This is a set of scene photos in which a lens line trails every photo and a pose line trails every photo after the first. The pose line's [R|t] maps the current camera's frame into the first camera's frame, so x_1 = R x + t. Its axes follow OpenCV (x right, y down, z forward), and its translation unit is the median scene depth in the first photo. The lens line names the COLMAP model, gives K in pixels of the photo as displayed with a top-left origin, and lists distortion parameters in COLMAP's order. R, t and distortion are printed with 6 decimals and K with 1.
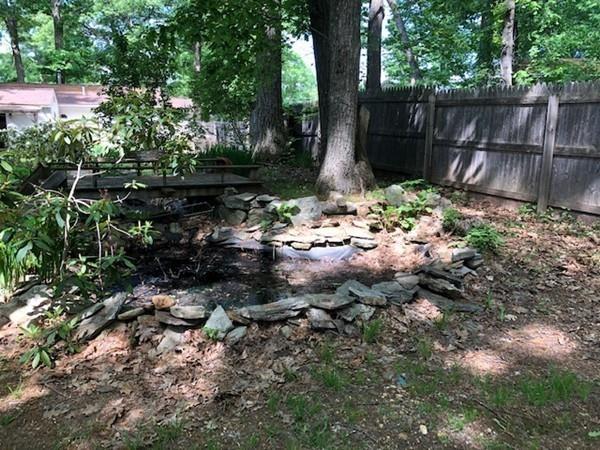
lens RADIAL K [[492.6, 0, 300.0], [0, 492.6, 225.0], [0, 0, 1]] dist [0.063389, -0.103179]
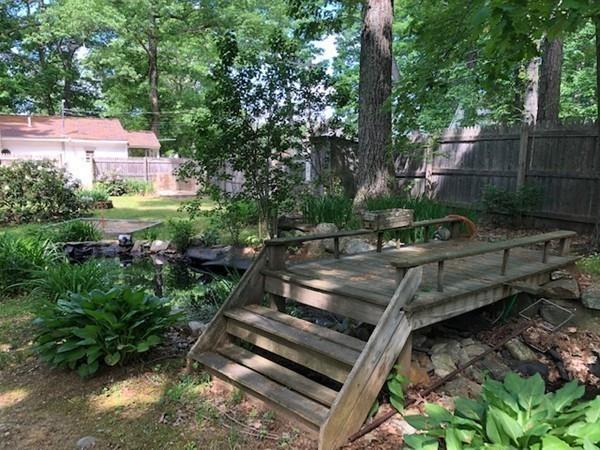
lens RADIAL K [[492.6, 0, 300.0], [0, 492.6, 225.0], [0, 0, 1]] dist [0.063389, -0.103179]
pose [[0.984280, -0.022848, 0.175133, -0.594916], [0.034642, 0.997311, -0.064584, -0.108120], [-0.173186, 0.069636, 0.982424, 0.447712]]
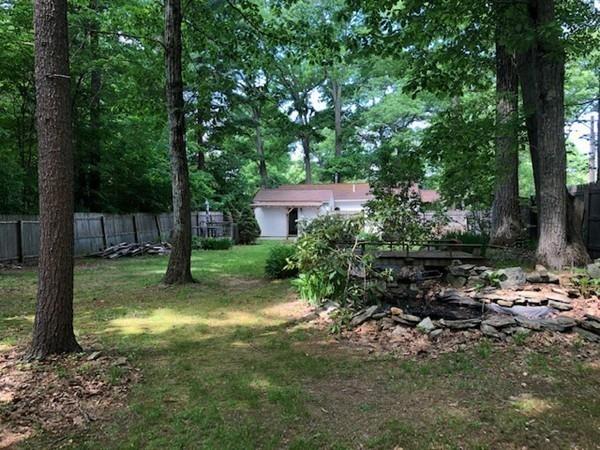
lens RADIAL K [[492.6, 0, 300.0], [0, 492.6, 225.0], [0, 0, 1]] dist [0.063389, -0.103179]
pose [[0.874931, -0.001999, -0.484244, 0.157302], [-0.083890, 0.984246, -0.155636, 0.084434], [0.476926, 0.176794, 0.860979, -0.421784]]
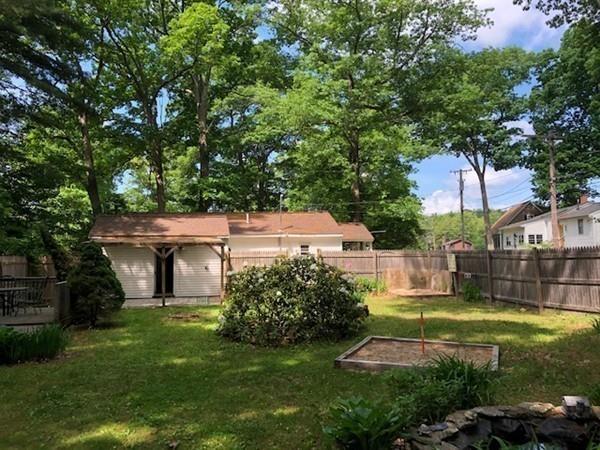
lens RADIAL K [[492.6, 0, 300.0], [0, 492.6, 225.0], [0, 0, 1]] dist [0.063389, -0.103179]
pose [[0.990294, -0.033242, -0.134951, -0.963145], [-0.002199, 0.967107, -0.254361, -0.201849], [0.138968, 0.252189, 0.957647, 0.898177]]
